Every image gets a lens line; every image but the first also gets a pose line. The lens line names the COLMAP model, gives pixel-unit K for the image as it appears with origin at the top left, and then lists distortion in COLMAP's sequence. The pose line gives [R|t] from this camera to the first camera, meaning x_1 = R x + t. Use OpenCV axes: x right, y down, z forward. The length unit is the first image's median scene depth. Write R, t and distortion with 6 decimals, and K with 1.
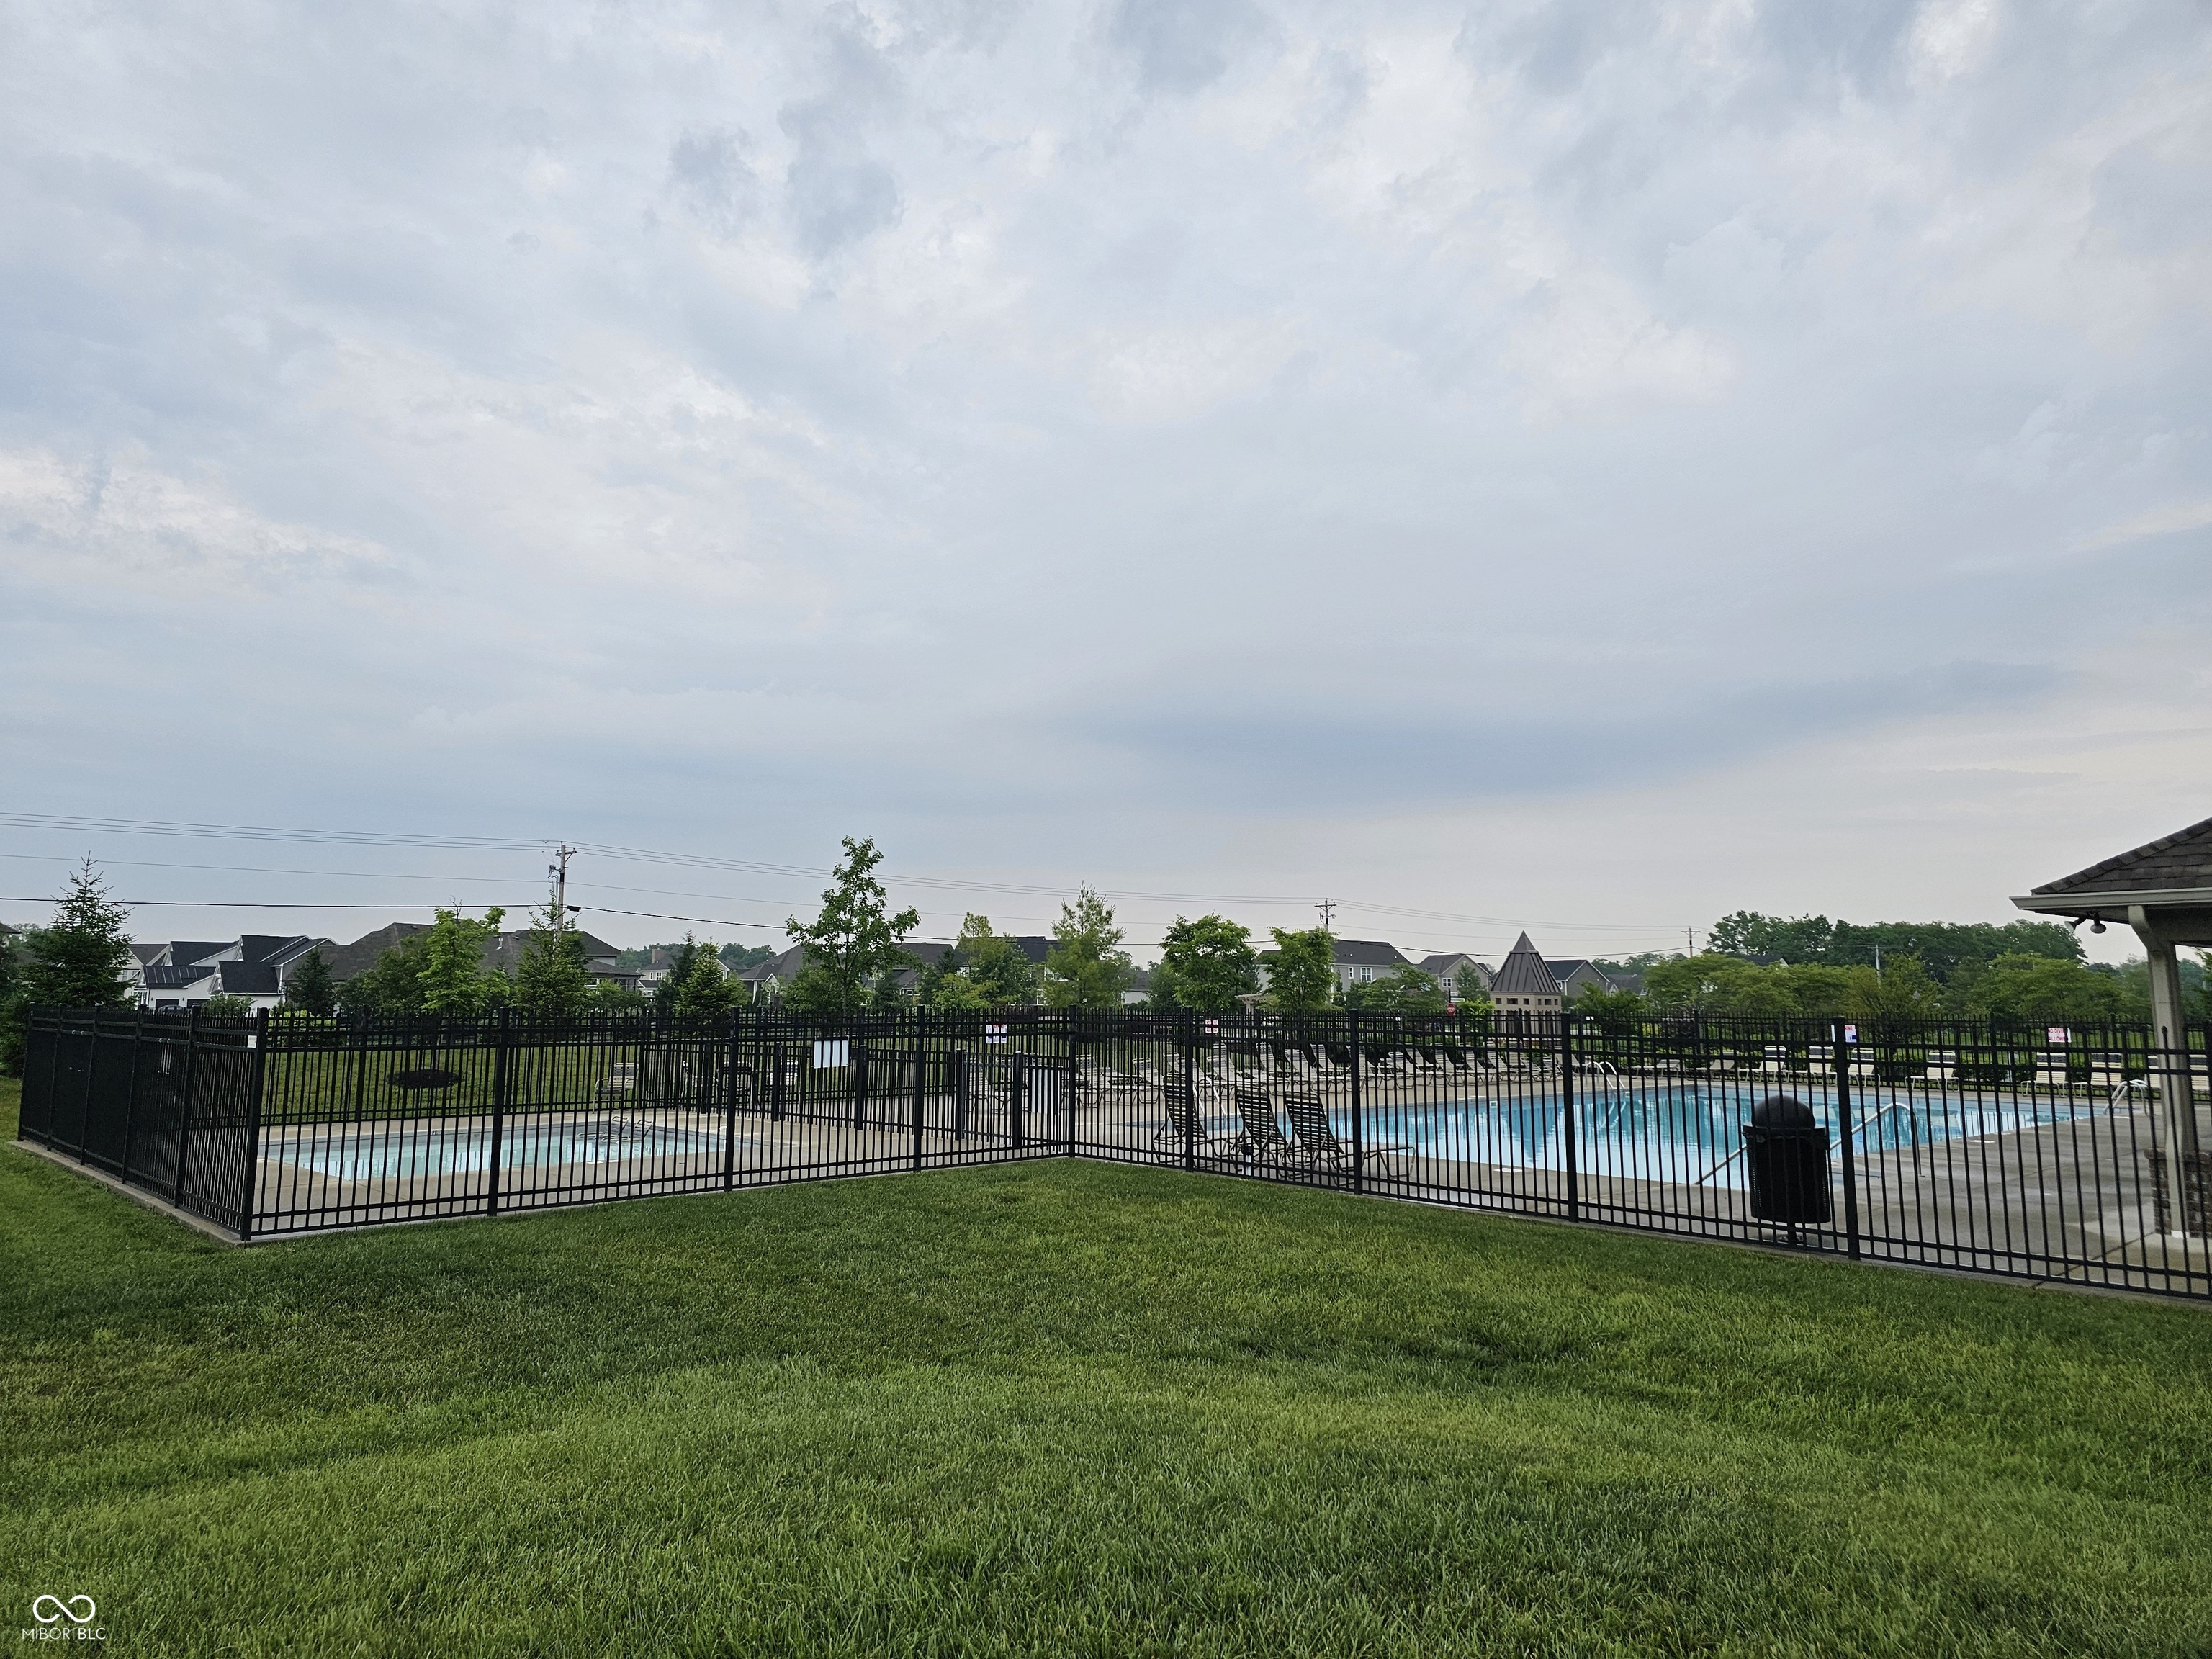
lens RADIAL K [[1384.9, 0, 1106.0], [0, 1384.9, 829.5], [0, 0, 1]] dist [0.031698, -0.000394]
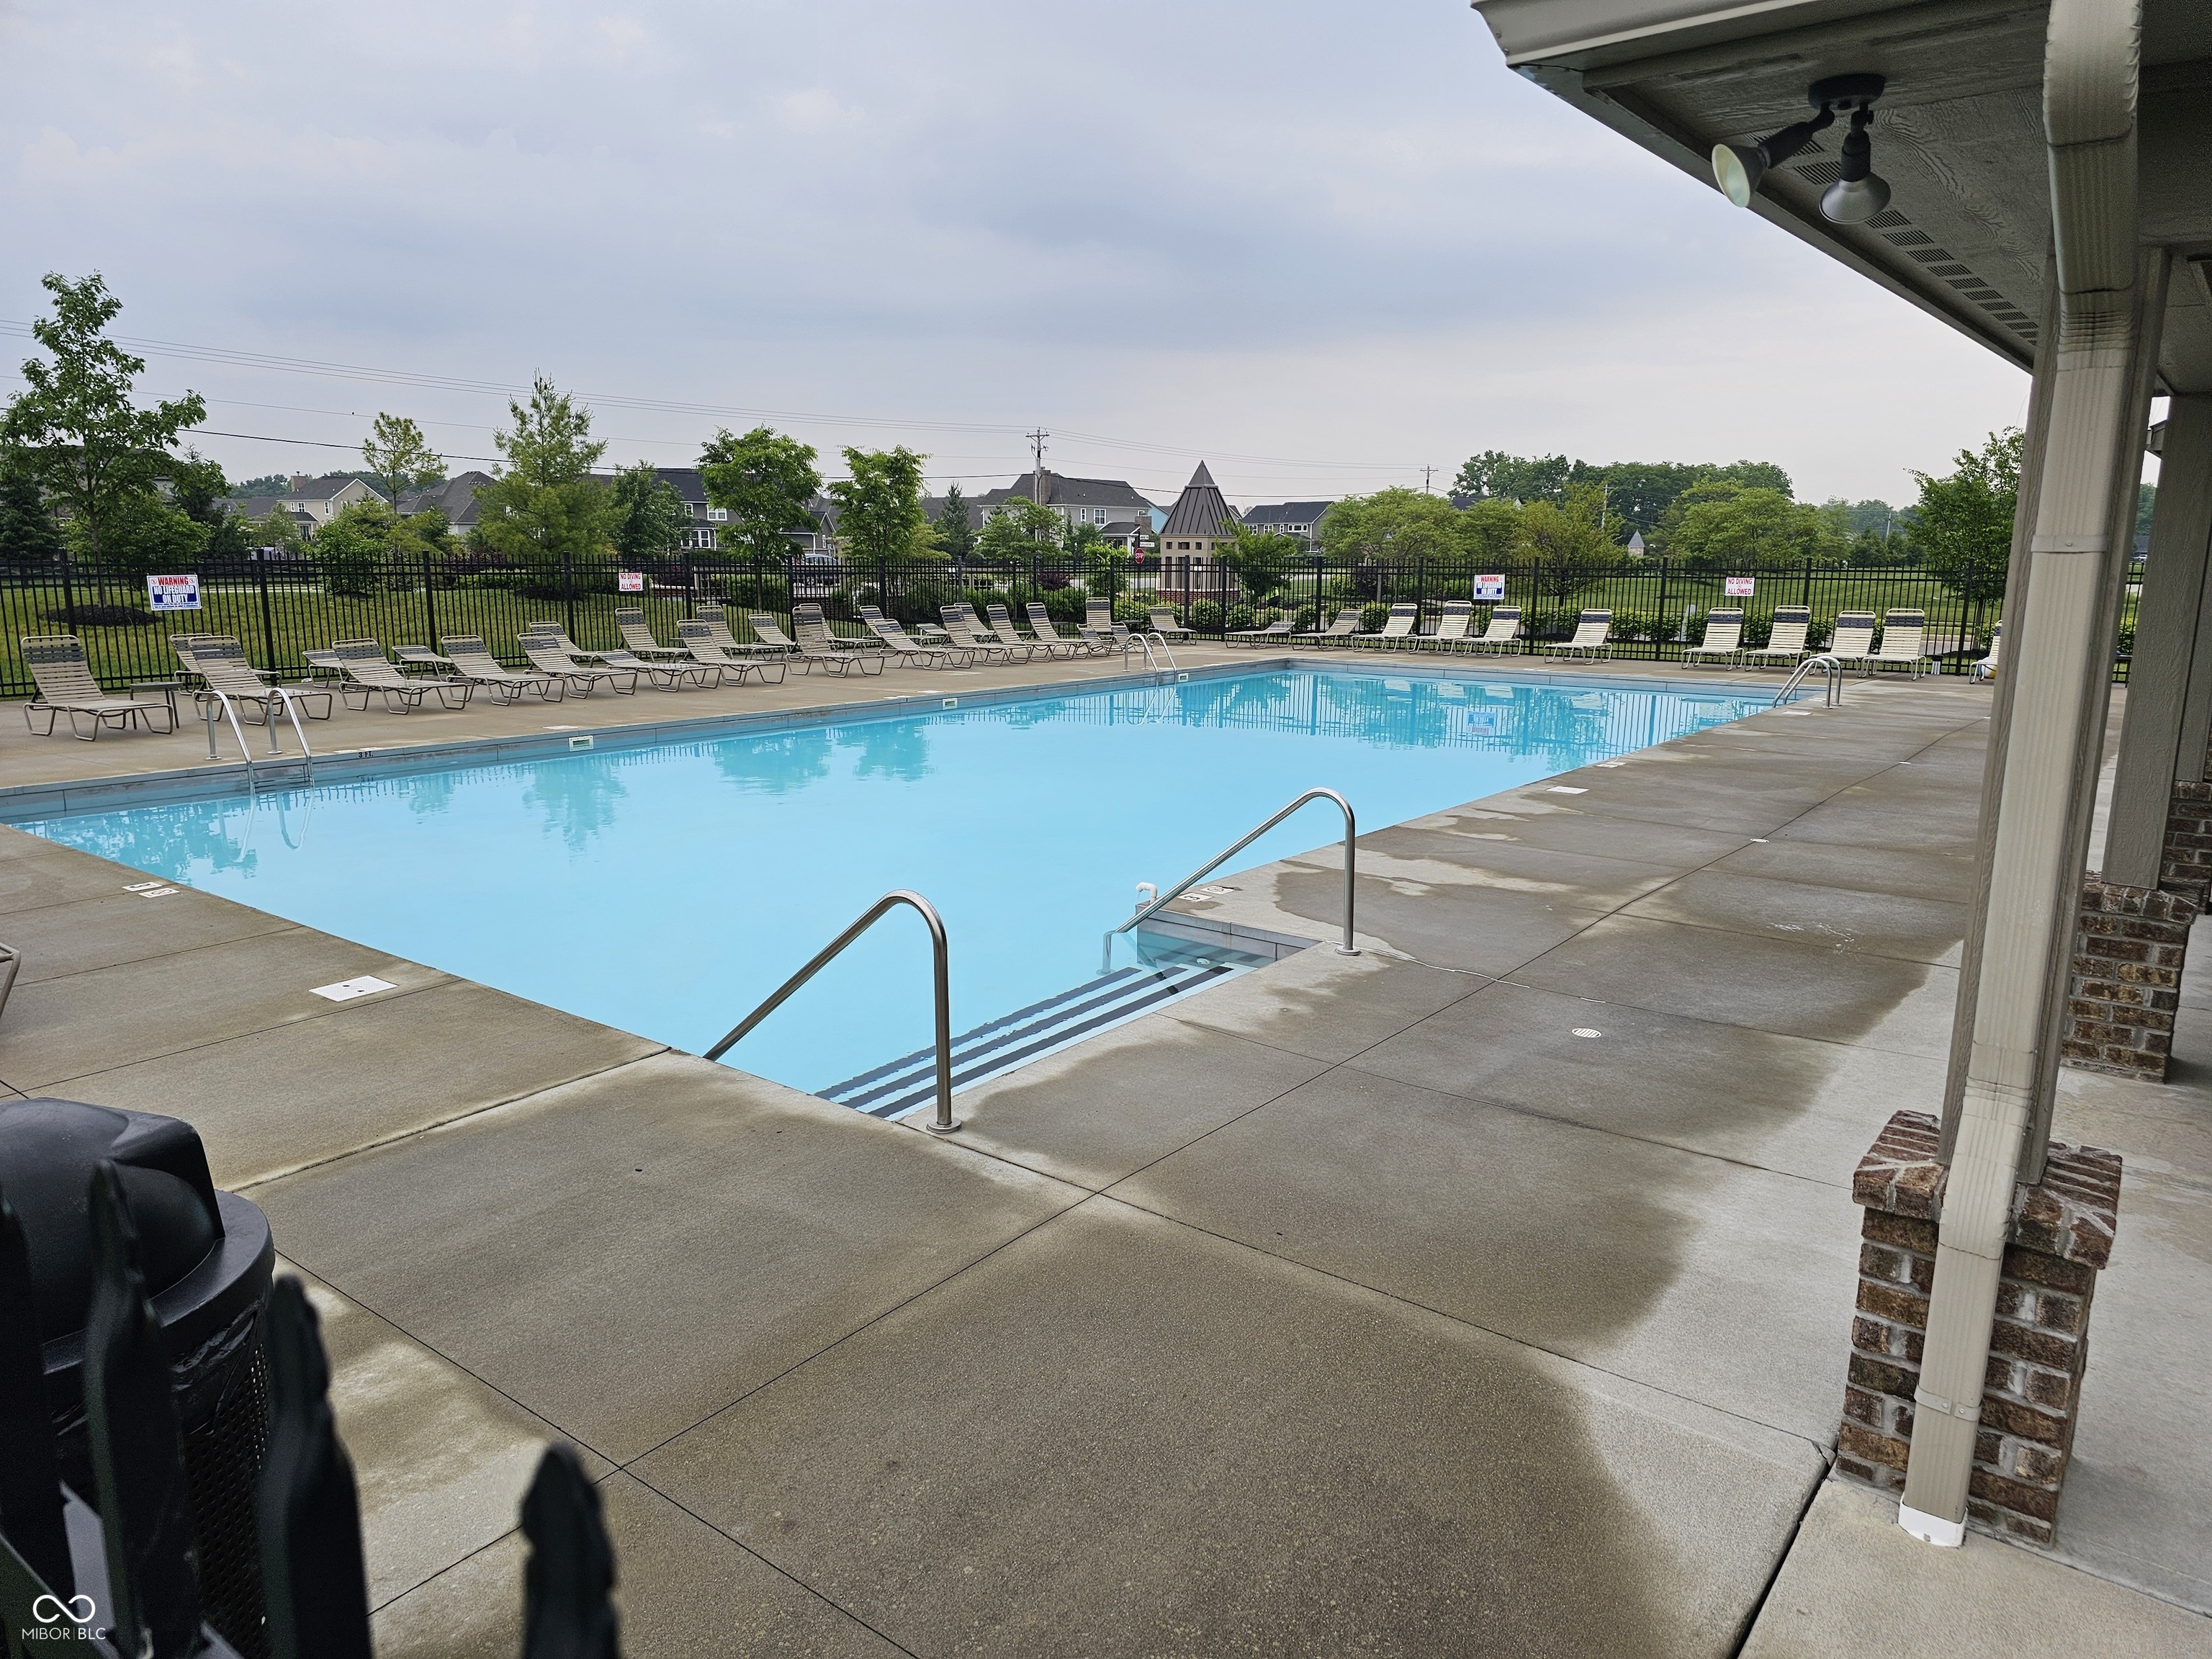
lens RADIAL K [[1475.5, 0, 1106.0], [0, 1475.5, 829.5], [0, 0, 1]] dist [0.064526, -0.044171]
pose [[0.982923, -0.033073, 0.181024, 0.108602], [-0.024273, 0.951821, 0.305694, 0.018768], [-0.182412, -0.304867, 0.934763, 0.154033]]
